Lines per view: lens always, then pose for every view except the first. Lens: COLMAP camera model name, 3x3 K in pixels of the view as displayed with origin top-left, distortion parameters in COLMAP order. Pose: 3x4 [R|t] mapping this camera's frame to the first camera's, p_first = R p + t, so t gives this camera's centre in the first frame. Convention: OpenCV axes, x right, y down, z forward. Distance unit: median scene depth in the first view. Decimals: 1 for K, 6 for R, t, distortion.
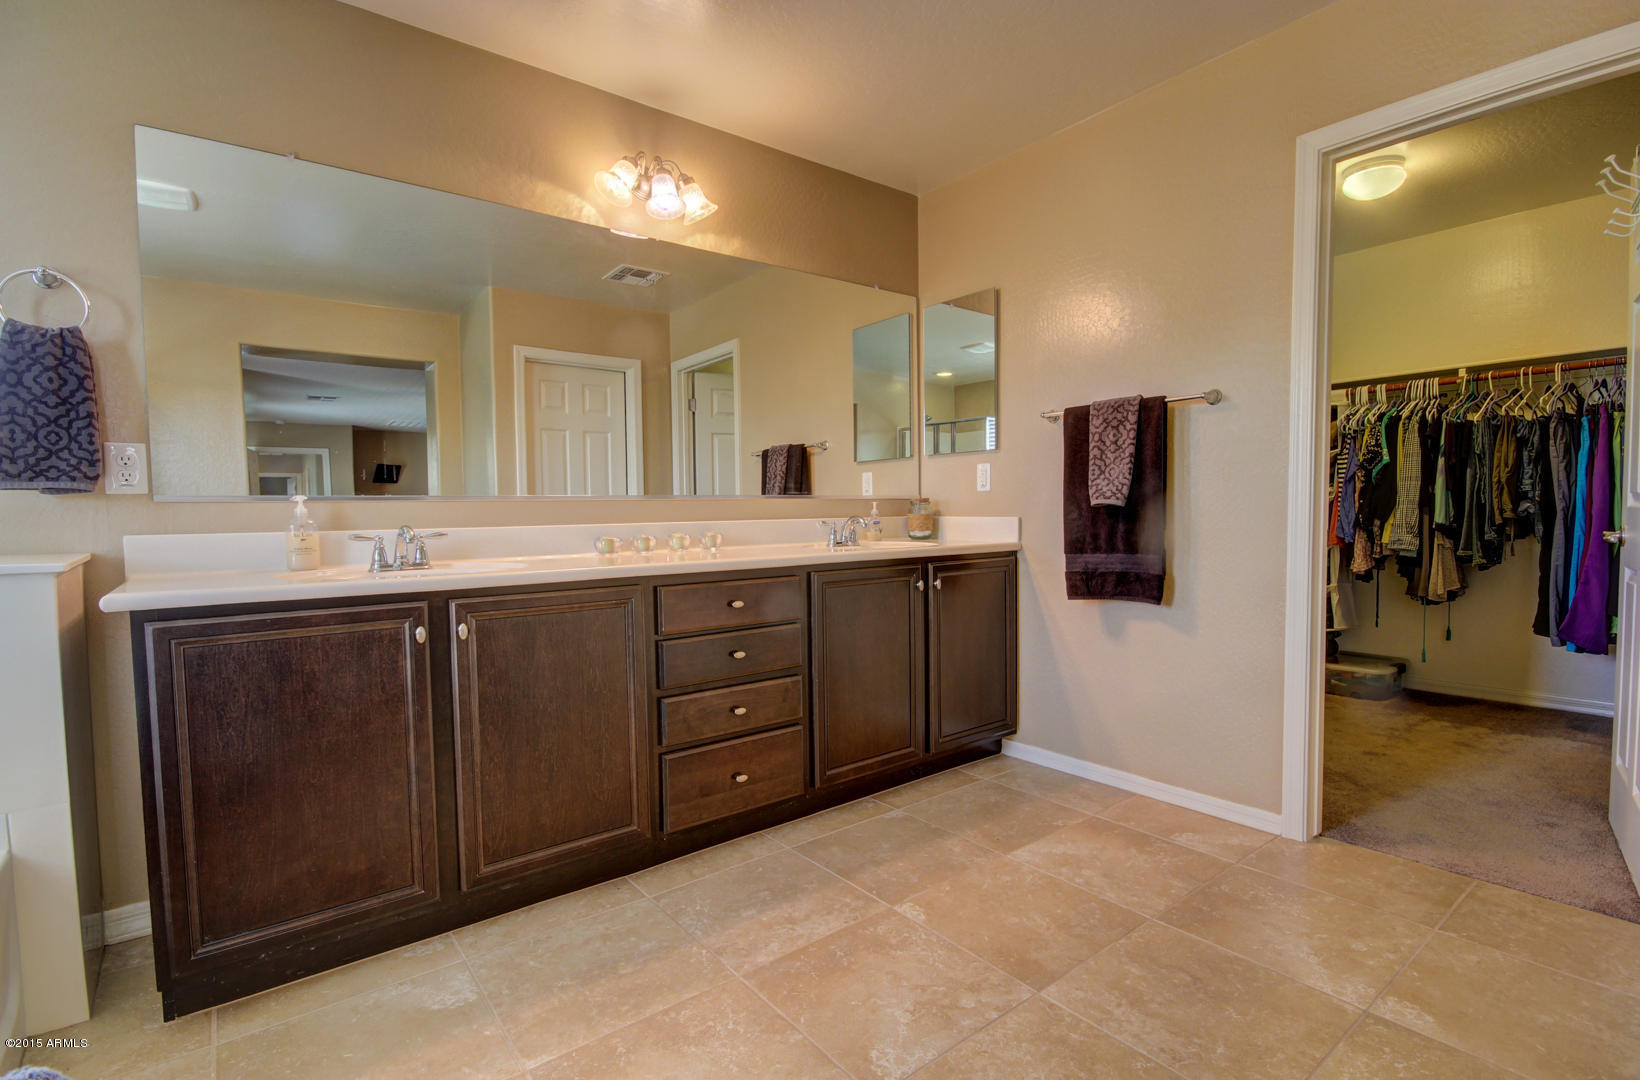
lens RADIAL K [[771.3, 0, 830.5], [0, 771.3, 545.1], [0, 0, 1]] dist [-0.002544, -0.001527]
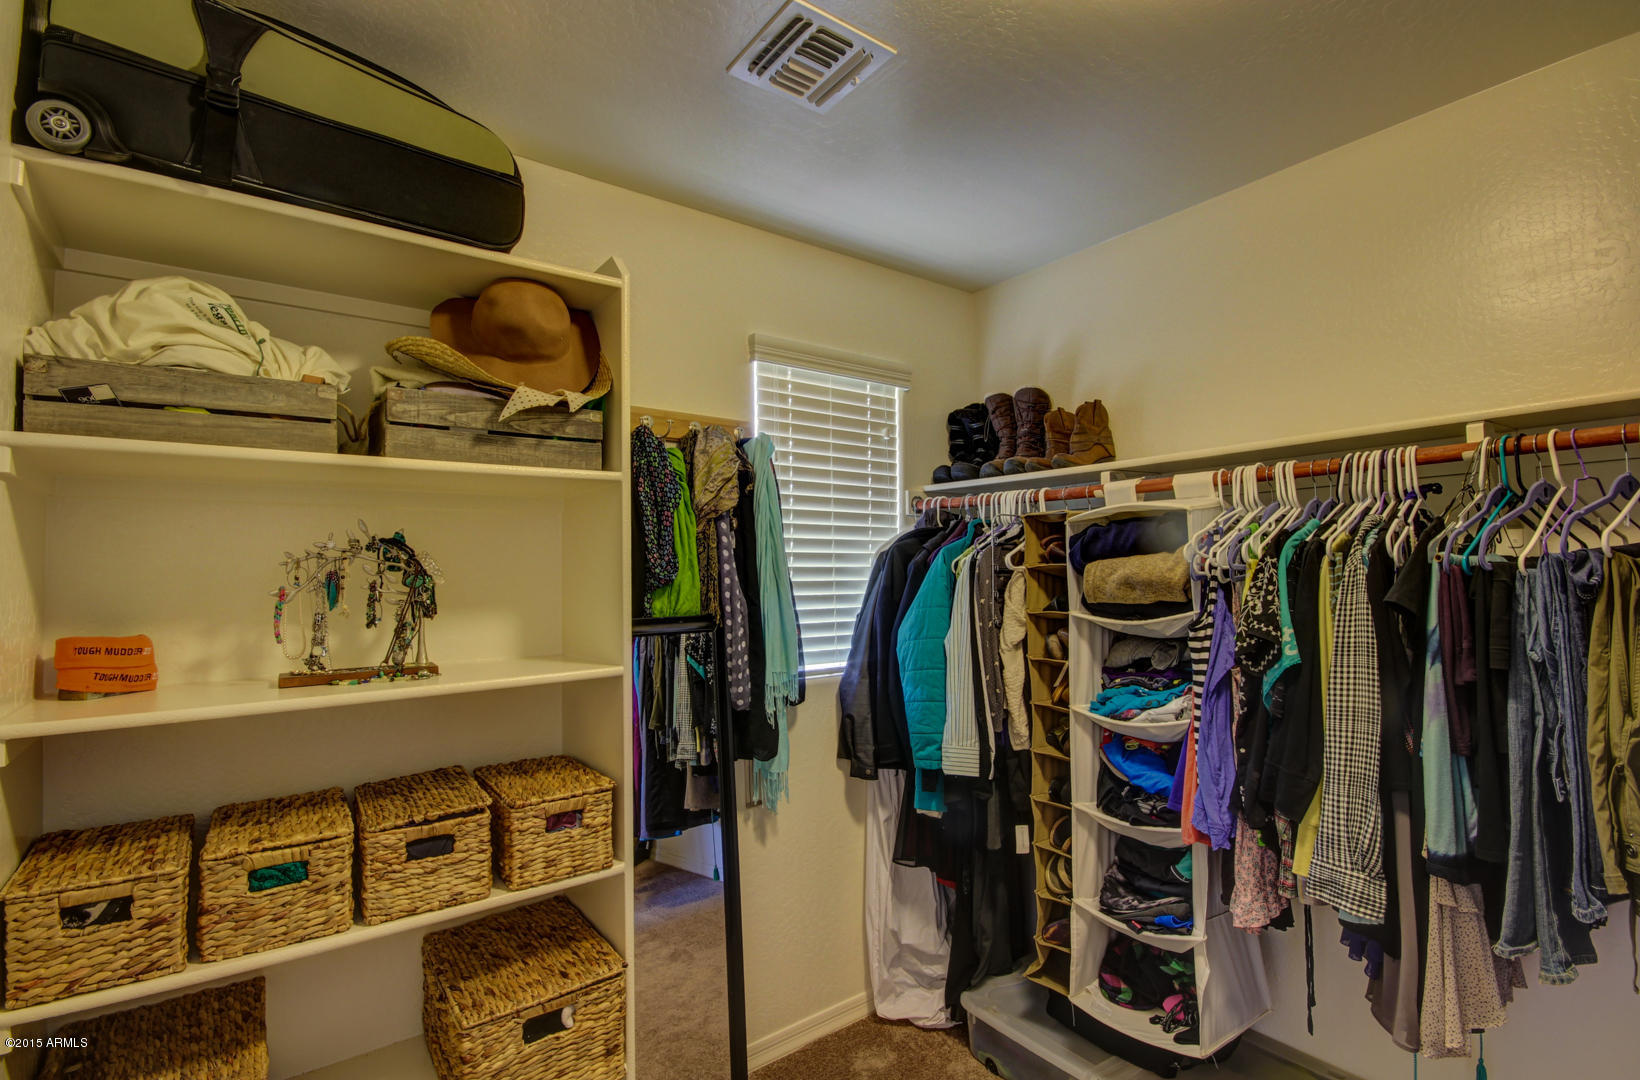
lens RADIAL K [[771.3, 0, 830.5], [0, 771.3, 545.1], [0, 0, 1]] dist [-0.002544, -0.001527]
pose [[0.999794, -0.010973, -0.017062, 0.496956], [0.009737, 0.997435, -0.070917, -0.141947], [0.017796, 0.070736, 0.997336, 0.605059]]
